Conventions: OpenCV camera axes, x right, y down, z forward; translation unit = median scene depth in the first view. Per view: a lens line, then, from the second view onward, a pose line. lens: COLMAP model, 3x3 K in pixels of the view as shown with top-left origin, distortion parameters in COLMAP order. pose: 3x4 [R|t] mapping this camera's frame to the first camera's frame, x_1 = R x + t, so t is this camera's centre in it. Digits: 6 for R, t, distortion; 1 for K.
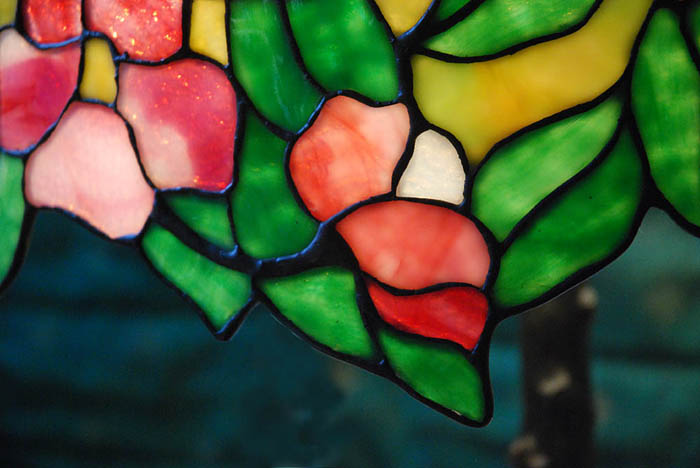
lens RADIAL K [[1677.8, 0, 354.9], [0, 1677.8, 234.3], [0, 0, 1]] dist [0.060890, 0.000000]
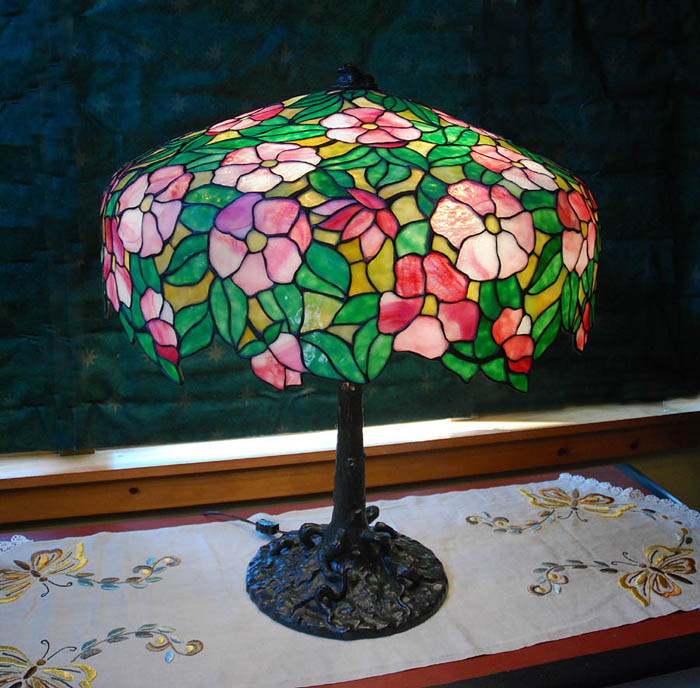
lens RADIAL K [[867.7, 0, 337.5], [0, 867.7, 325.6], [0, 0, 1]] dist [-0.140450, 0.000000]
pose [[0.680543, -0.165665, 0.713735, -1.458582], [0.039699, 0.981010, 0.189849, -0.384182], [-0.731632, -0.100865, 0.674196, 0.077223]]
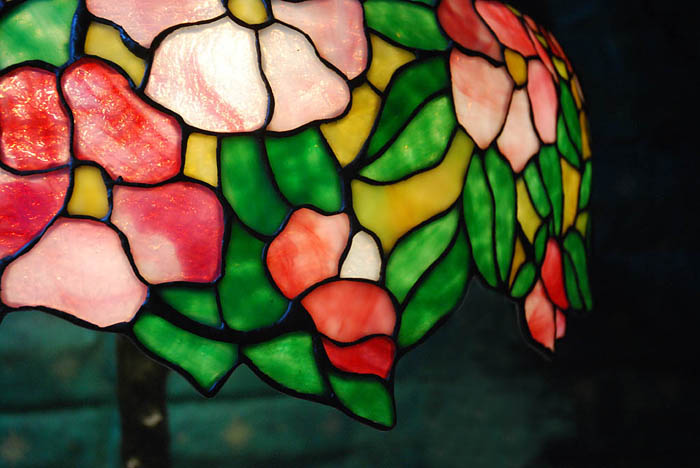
lens RADIAL K [[1008.5, 0, 351.9], [0, 1008.5, 238.7], [0, 0, 1]] dist [-0.009434, 0.000000]
pose [[0.731205, -0.021478, 0.681820, -0.546053], [0.081070, 0.995157, -0.055593, -0.006821], [-0.677323, 0.095925, 0.729405, 0.354358]]
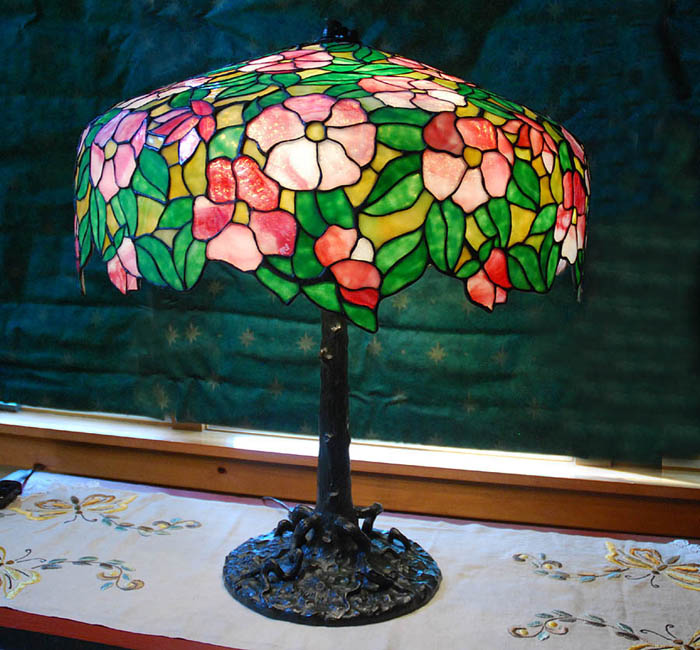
lens RADIAL K [[881.0, 0, 360.9], [0, 881.0, 333.0], [0, 0, 1]] dist [-0.147842, 0.000000]
pose [[0.942288, -0.007581, 0.334718, -0.491760], [-0.016127, 0.997556, 0.067992, 0.003093], [-0.334415, -0.069466, 0.939862, -0.526549]]
